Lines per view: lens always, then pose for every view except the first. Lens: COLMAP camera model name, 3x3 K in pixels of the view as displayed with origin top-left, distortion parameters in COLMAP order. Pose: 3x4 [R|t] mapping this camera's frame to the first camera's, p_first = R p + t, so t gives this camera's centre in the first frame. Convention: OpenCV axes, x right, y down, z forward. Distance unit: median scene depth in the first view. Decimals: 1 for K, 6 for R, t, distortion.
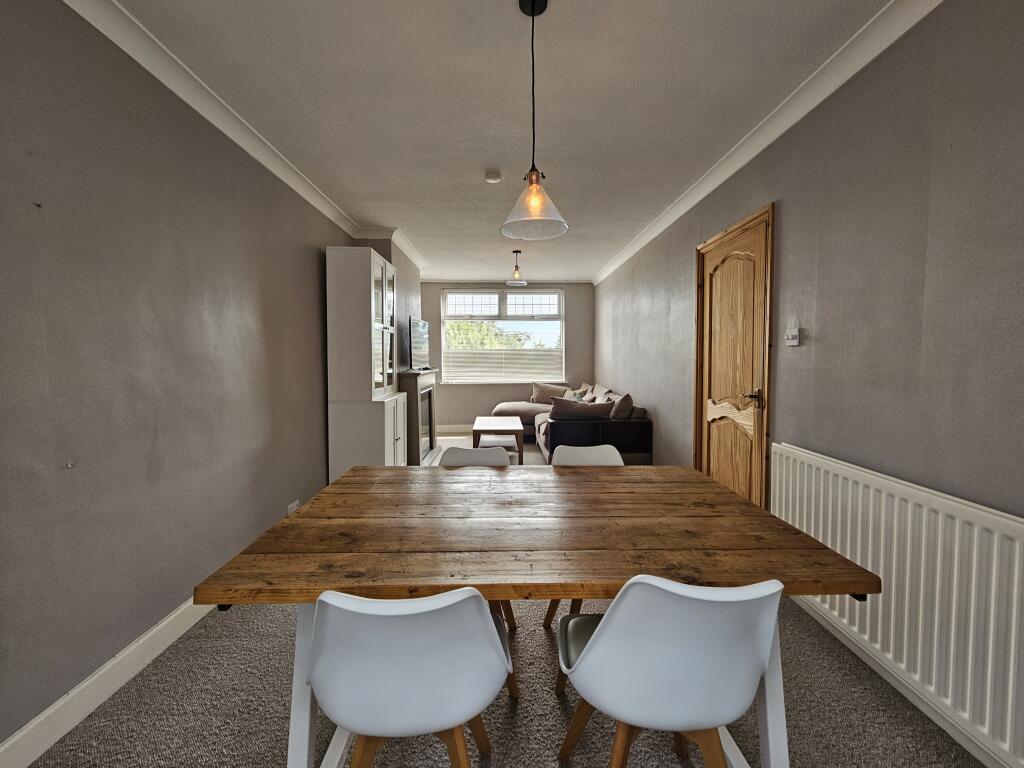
lens RADIAL K [[422.0, 0, 514.7], [0, 422.0, 376.6], [0, 0, 1]] dist [0.001404, -0.000872]
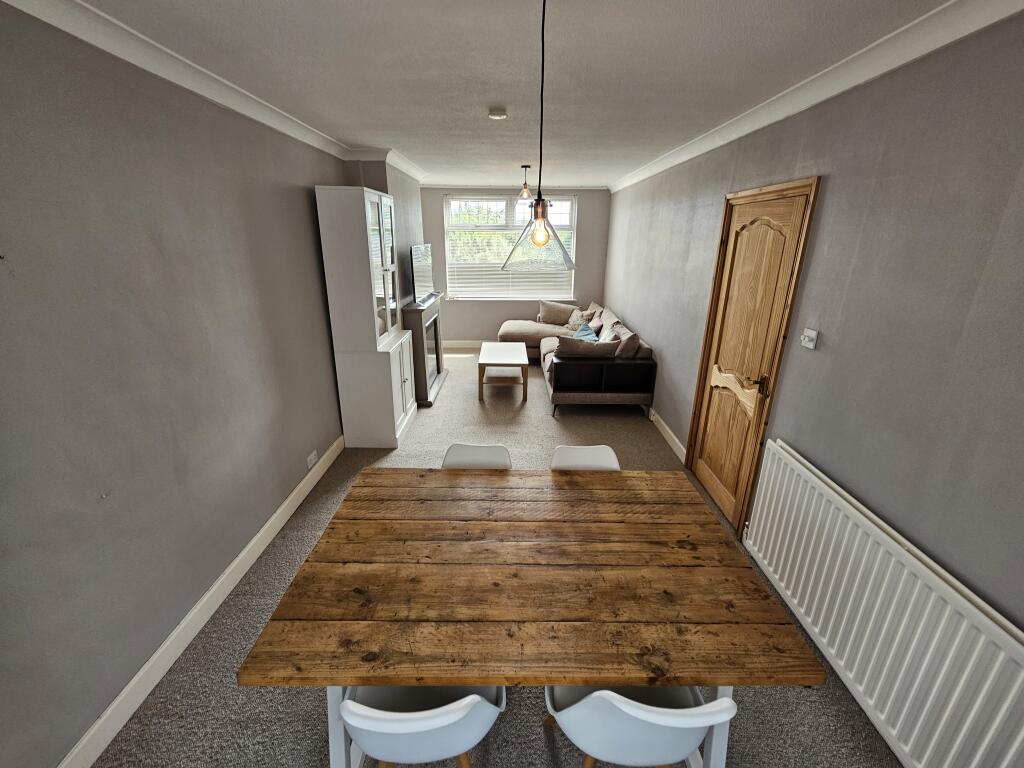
lens RADIAL K [[420.8, 0, 511.3], [0, 420.8, 379.8], [0, 0, 1]] dist [0.000605, -0.000343]
pose [[0.999531, 0.020359, -0.022869, 0.006823], [-0.013417, 0.962608, 0.270566, -0.177683], [0.027523, -0.270133, 0.962430, 0.029865]]
